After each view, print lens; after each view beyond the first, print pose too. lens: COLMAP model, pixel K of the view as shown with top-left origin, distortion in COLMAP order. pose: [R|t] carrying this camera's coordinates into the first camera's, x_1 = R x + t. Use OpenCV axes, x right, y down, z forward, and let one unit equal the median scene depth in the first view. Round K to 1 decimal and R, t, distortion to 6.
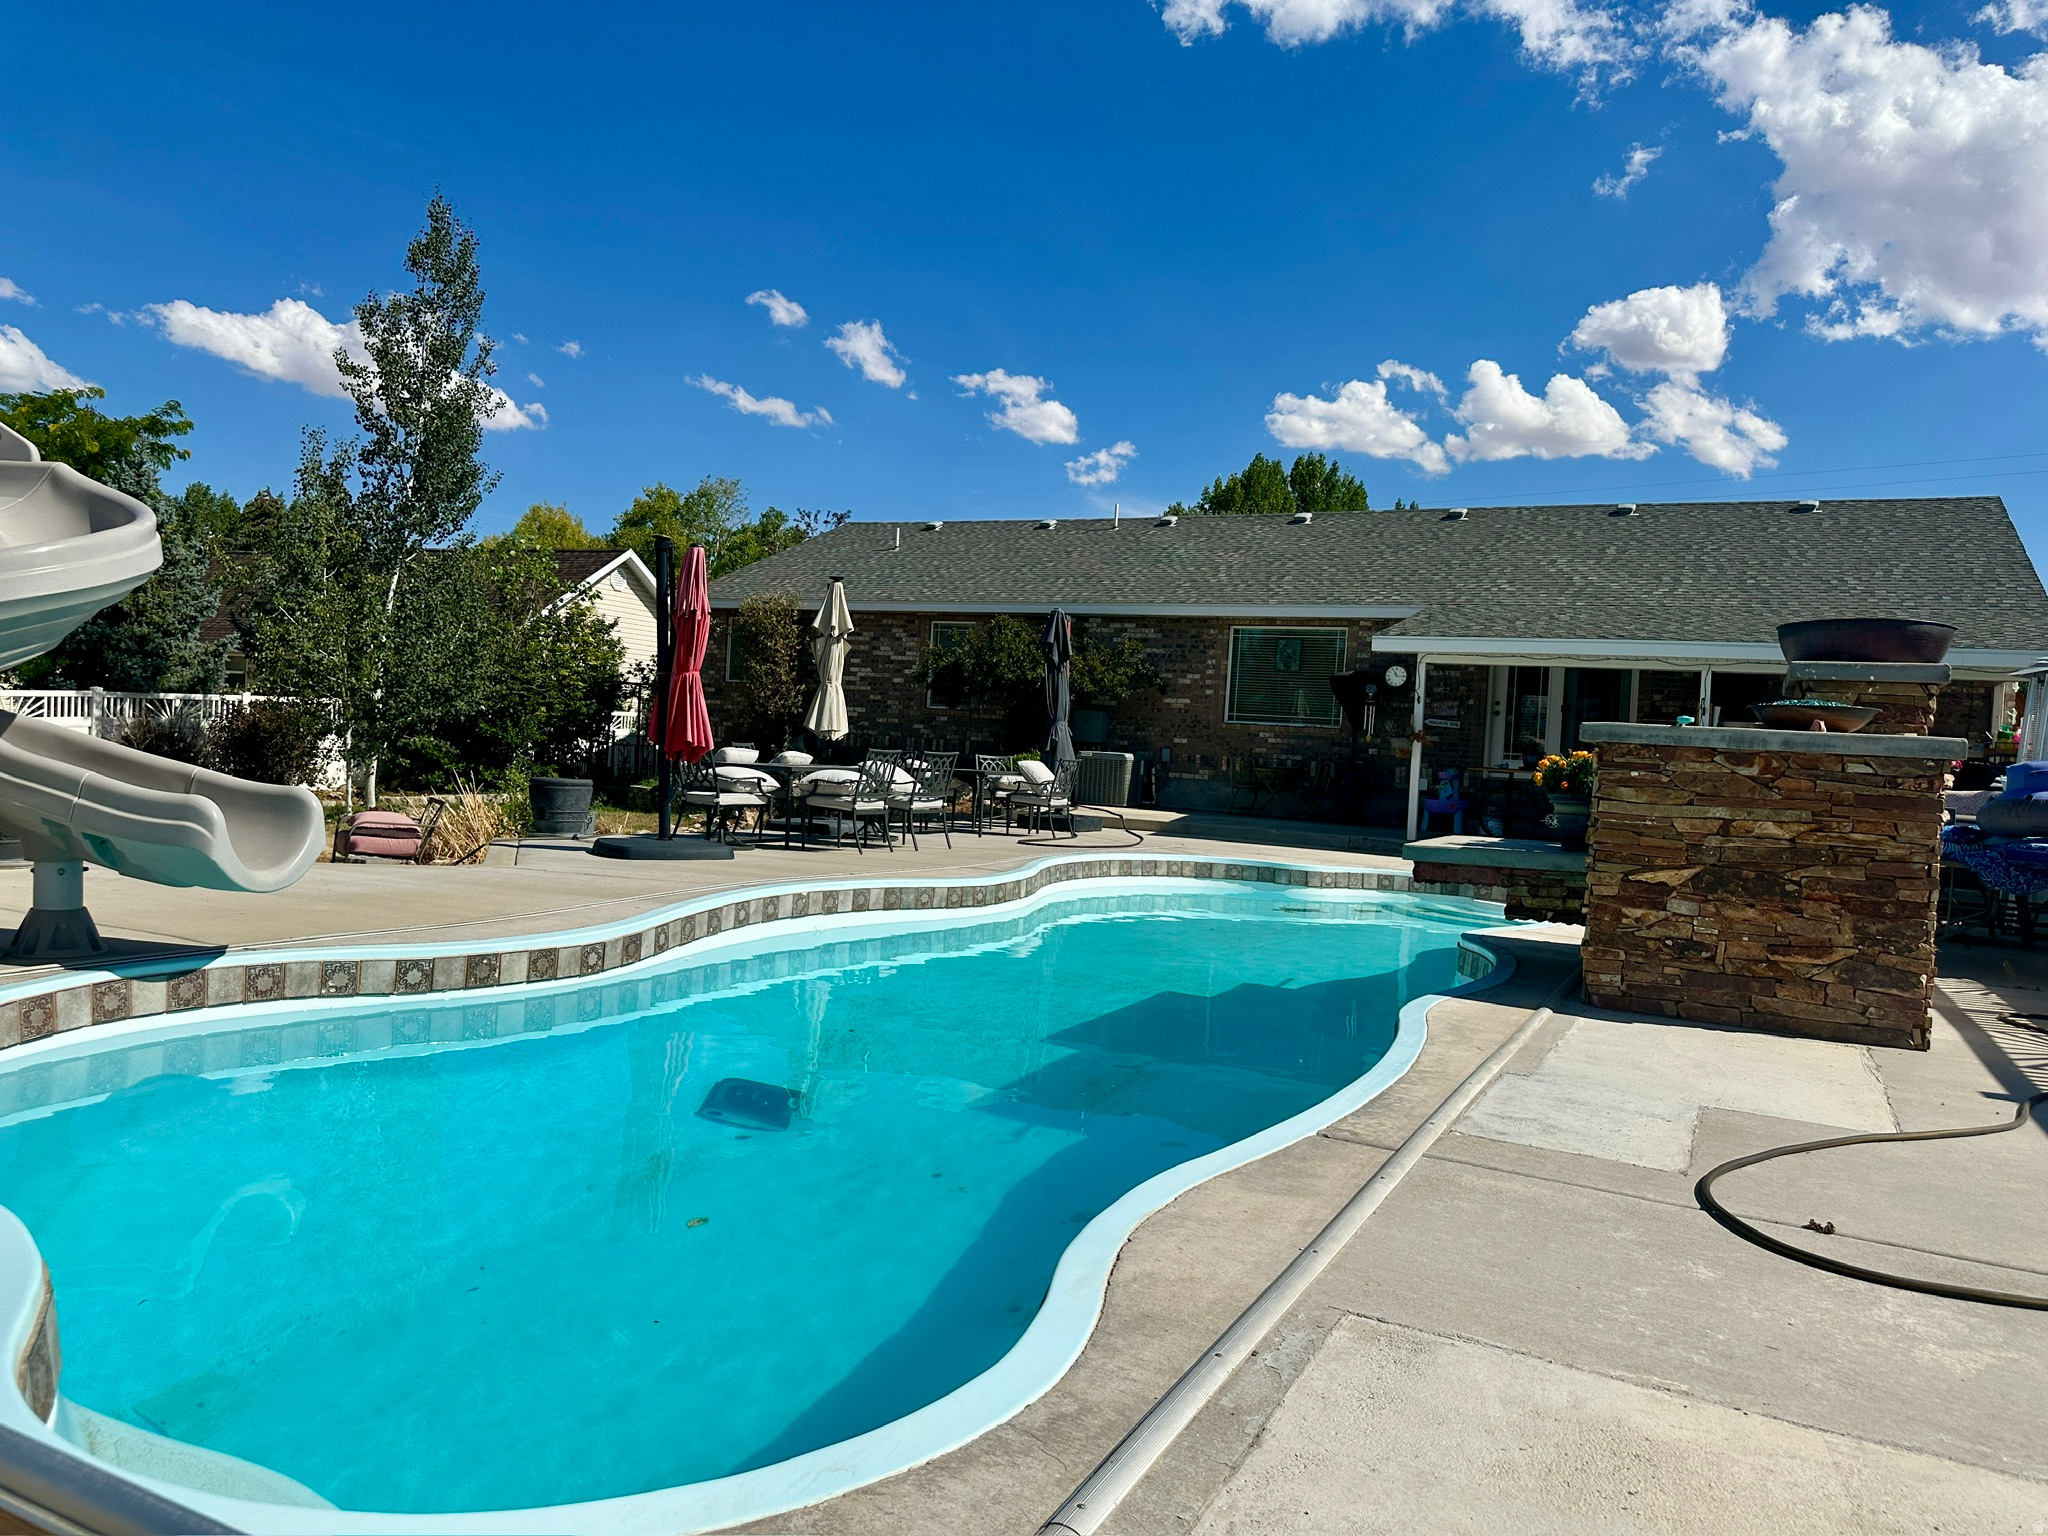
lens RADIAL K [[1435.2, 0, 1024.0], [0, 1435.2, 768.0], [0, 0, 1]] dist [0.006273, 0.002977]
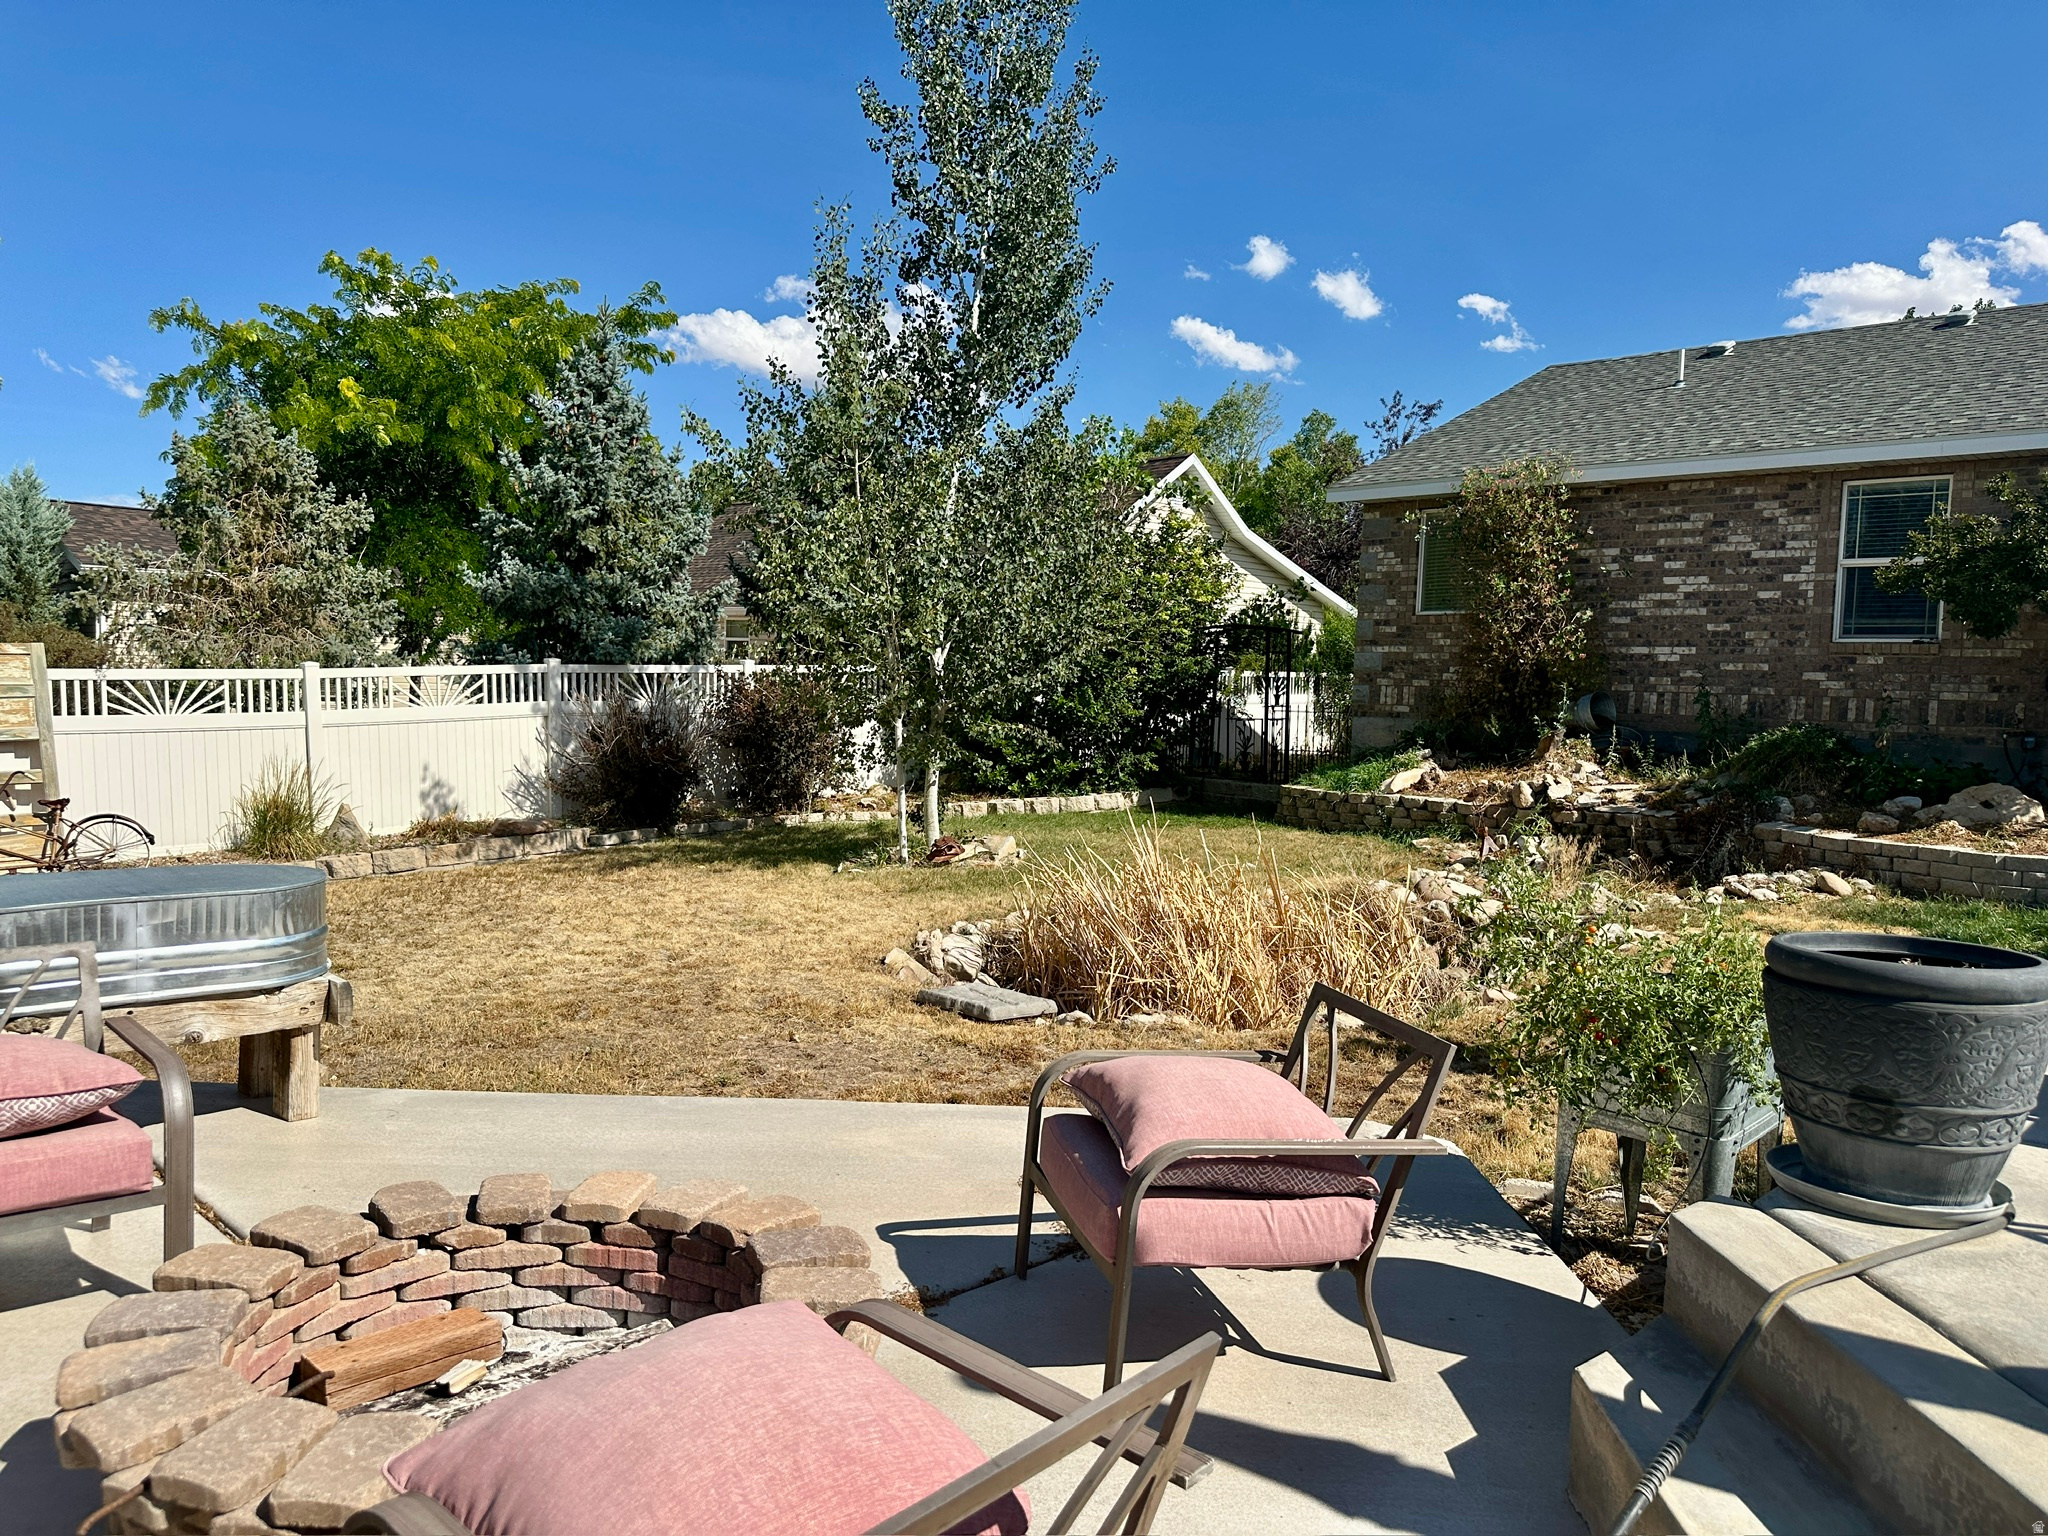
lens RADIAL K [[1427.1, 0, 1024.0], [0, 1427.1, 768.0], [0, 0, 1]] dist [0.081488, -0.000160]
pose [[0.952800, -0.014981, -0.303230, -0.209228], [0.025504, 0.999201, 0.030773, -0.018917], [0.302526, -0.037054, 0.952420, 0.387454]]
